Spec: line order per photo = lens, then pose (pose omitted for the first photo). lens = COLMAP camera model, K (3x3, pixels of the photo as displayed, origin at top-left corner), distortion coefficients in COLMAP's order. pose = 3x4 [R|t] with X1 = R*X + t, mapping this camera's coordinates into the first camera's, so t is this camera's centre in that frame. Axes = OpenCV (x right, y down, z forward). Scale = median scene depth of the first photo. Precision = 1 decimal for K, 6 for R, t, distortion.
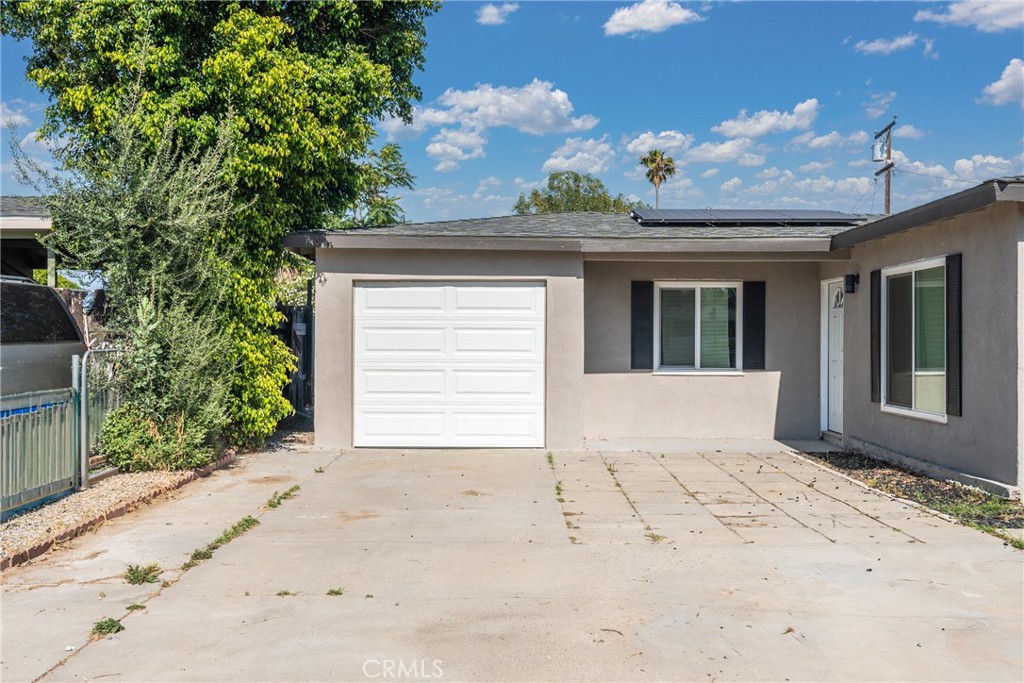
lens RADIAL K [[1024.9, 0, 512.0], [0, 1024.9, 341.5], [0, 0, 1]] dist [0.003440, -0.008300]
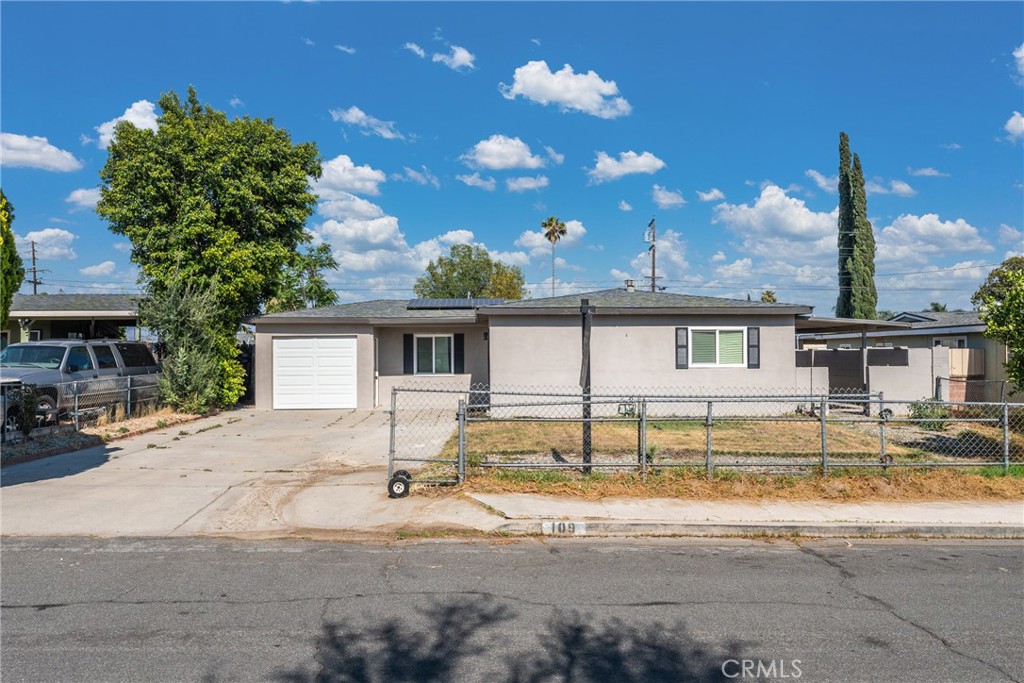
lens RADIAL K [[839.4, 0, 509.8], [0, 839.4, 350.3], [0, 0, 1]] dist [0.002691, 0.001286]
pose [[0.999066, -0.010654, 0.041886, 0.297988], [0.011029, 0.999901, -0.008726, -0.006521], [-0.041789, 0.009180, 0.999084, -0.900116]]
